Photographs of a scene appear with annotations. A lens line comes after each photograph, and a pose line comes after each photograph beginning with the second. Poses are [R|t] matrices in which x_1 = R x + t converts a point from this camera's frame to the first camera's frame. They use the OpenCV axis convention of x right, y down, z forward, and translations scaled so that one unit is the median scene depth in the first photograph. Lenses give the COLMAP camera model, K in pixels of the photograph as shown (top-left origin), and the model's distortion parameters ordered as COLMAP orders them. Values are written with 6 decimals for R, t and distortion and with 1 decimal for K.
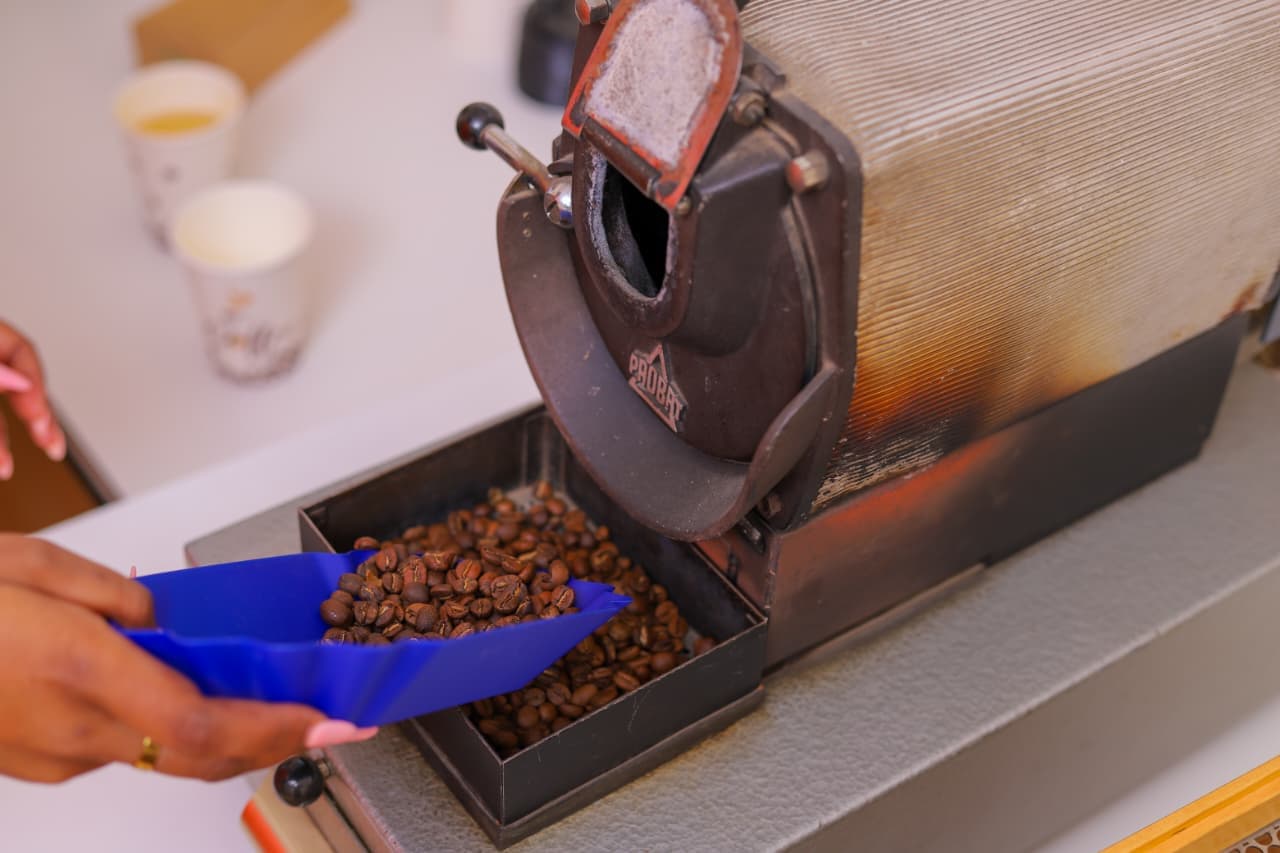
lens RADIAL K [[2024.6, 0, 640.0], [0, 2024.6, 426.5], [0, 0, 1]] dist [-0.142207, -0.159682]
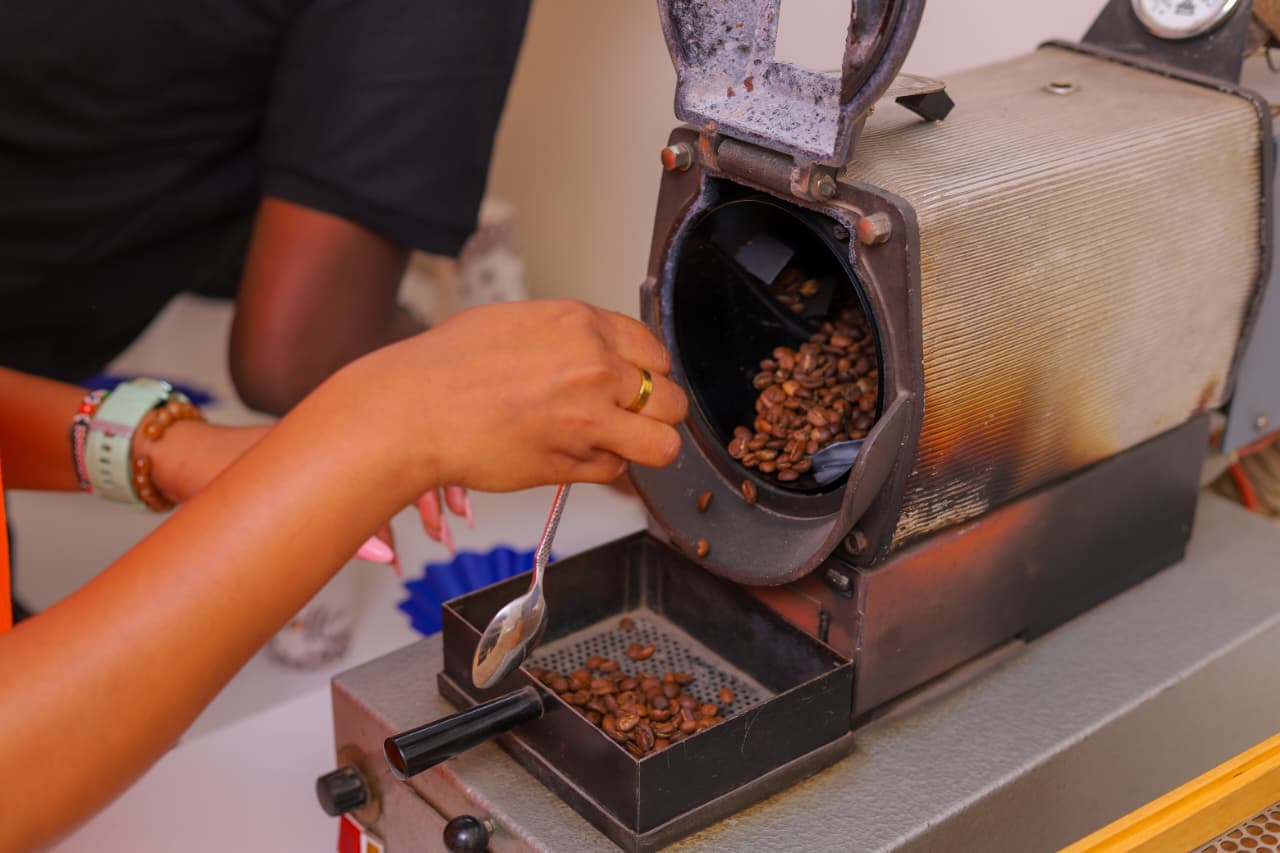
lens RADIAL K [[2024.6, 0, 640.0], [0, 2024.6, 426.5], [0, 0, 1]] dist [-0.142207, -0.159682]
pose [[0.994426, -0.075424, 0.073680, -0.138249], [0.092643, 0.958675, -0.268997, 0.266691], [-0.050346, 0.274324, 0.960319, -0.150307]]
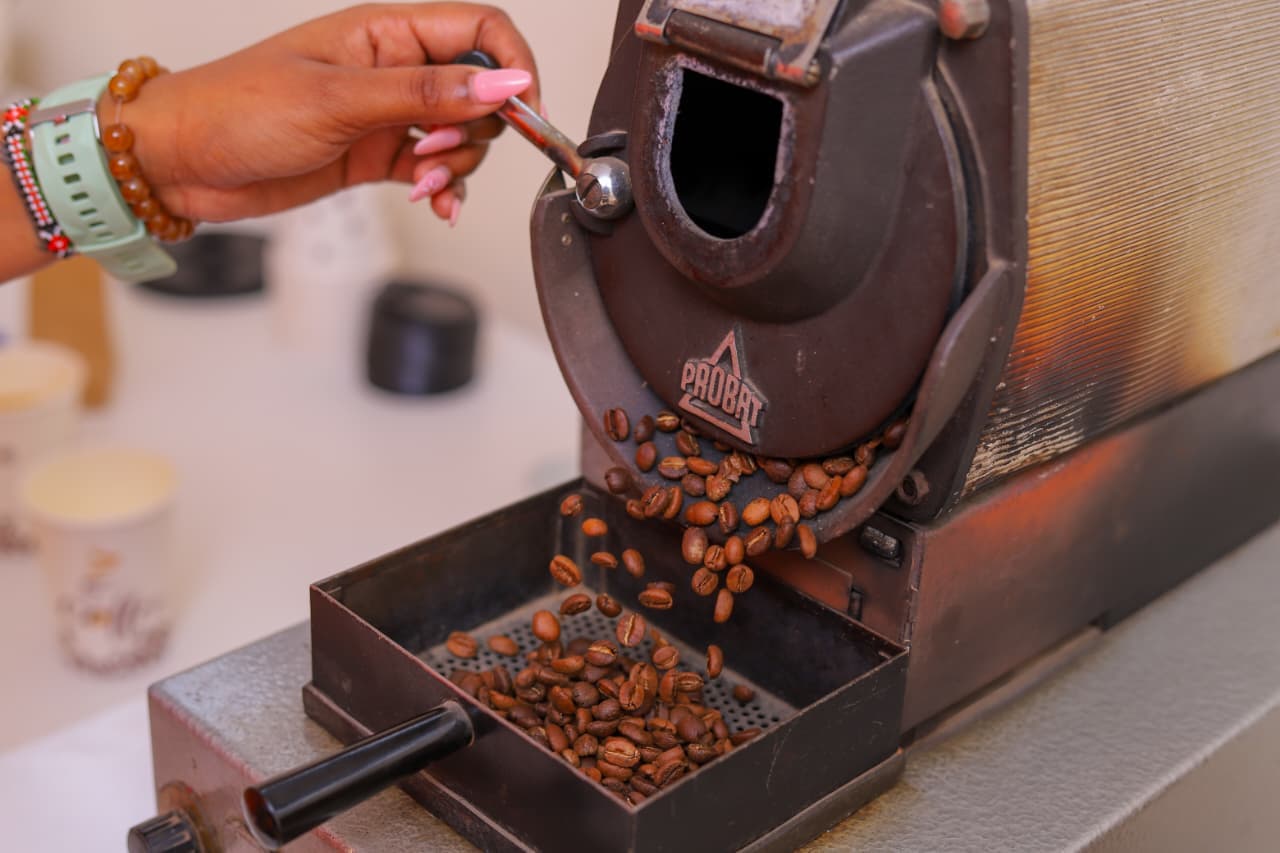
lens RADIAL K [[2024.6, 0, 640.0], [0, 2024.6, 426.5], [0, 0, 1]] dist [-0.142207, -0.159682]
pose [[0.985426, -0.073723, 0.153301, -0.162376], [0.111970, 0.959556, -0.258294, 0.204159], [-0.128058, 0.271694, 0.953826, 0.206528]]
